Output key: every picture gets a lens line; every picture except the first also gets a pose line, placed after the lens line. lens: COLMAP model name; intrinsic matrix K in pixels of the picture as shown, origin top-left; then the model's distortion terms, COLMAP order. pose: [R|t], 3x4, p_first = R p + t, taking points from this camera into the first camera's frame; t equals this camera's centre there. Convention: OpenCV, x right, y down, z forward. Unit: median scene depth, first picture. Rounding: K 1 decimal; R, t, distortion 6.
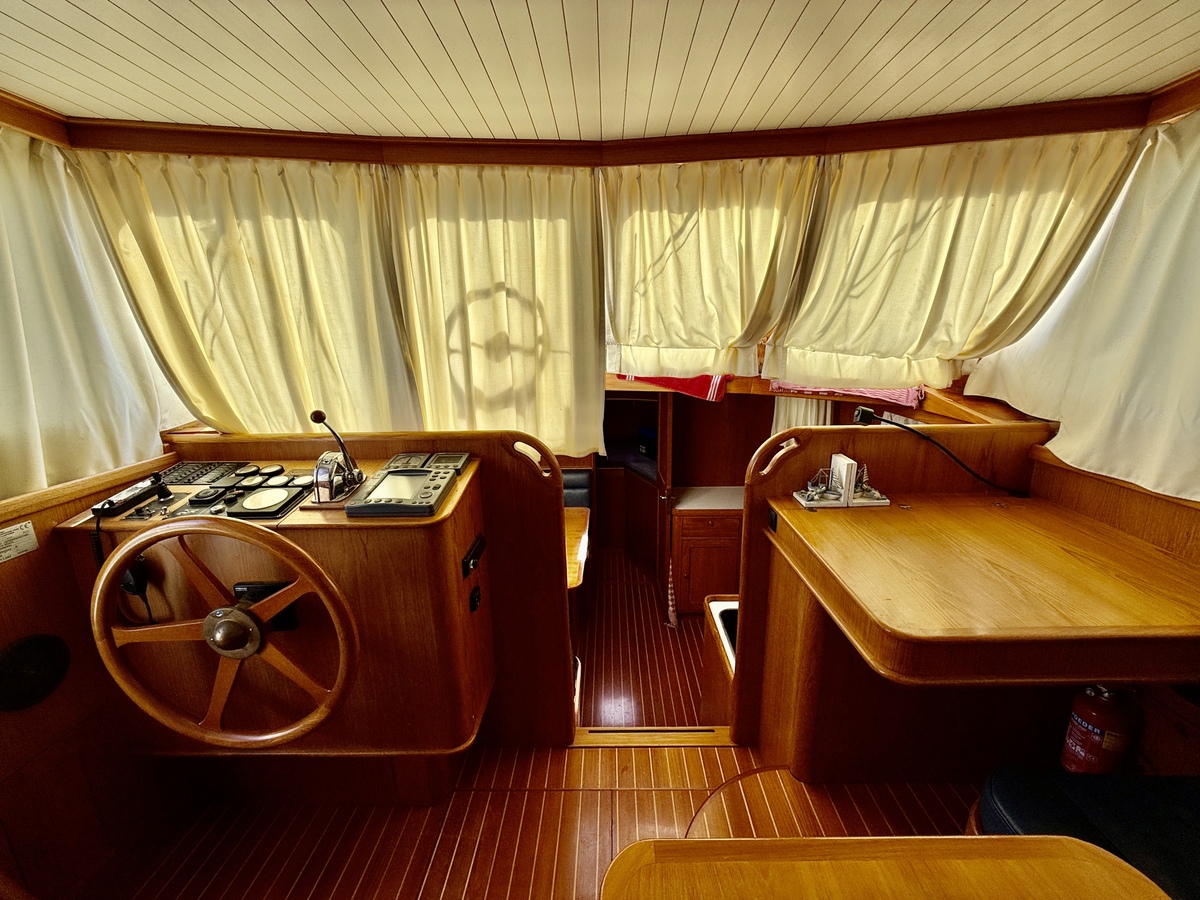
lens RADIAL K [[481.7, 0, 598.6], [0, 481.7, 446.4], [0, 0, 1]] dist [0.000151, -0.000205]
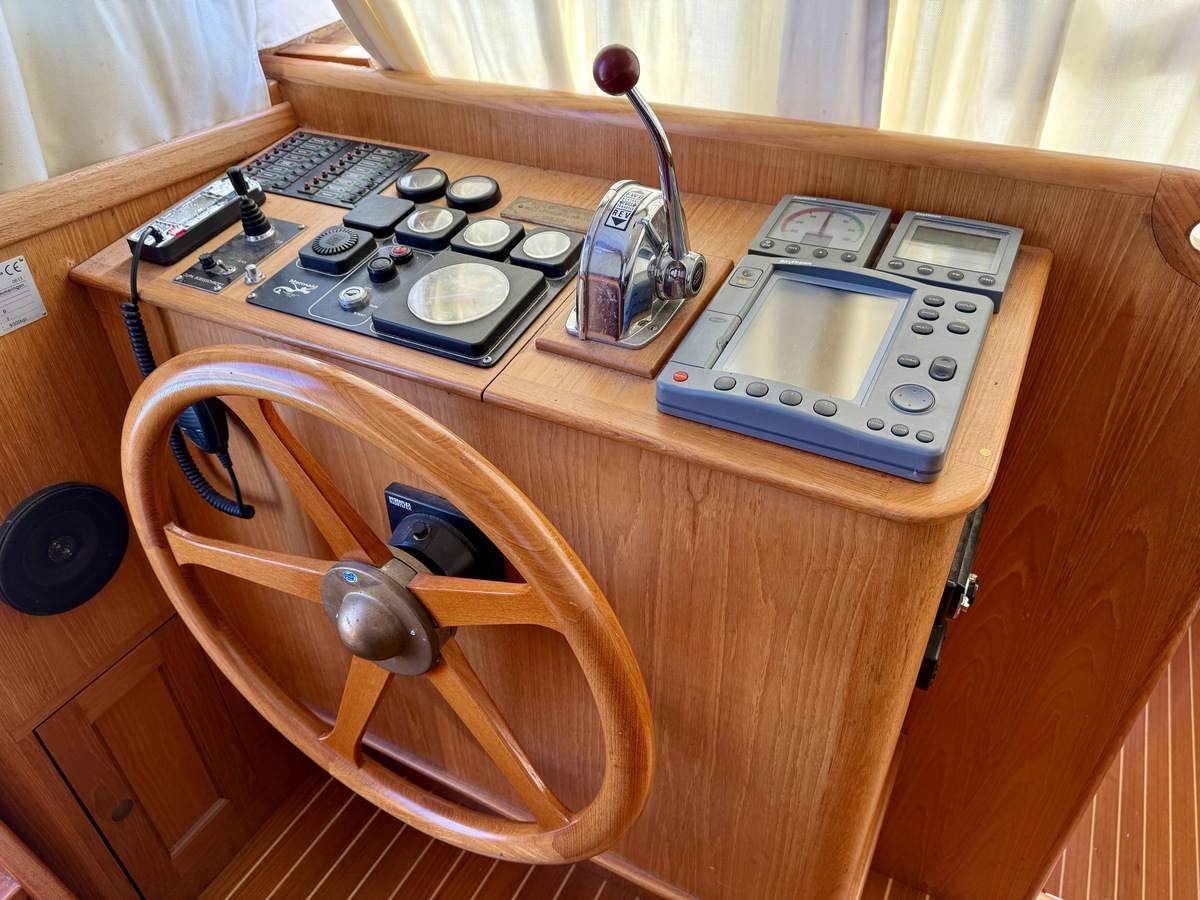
lens RADIAL K [[841.6, 0, 606.0], [0, 841.6, 450.8], [0, 0, 1]] dist [0.000197, -0.015421]
pose [[0.893371, 0.273810, -0.356252, -0.318710], [-0.113266, 0.904503, 0.411152, -0.057221], [0.434808, -0.326960, 0.839070, 0.457530]]
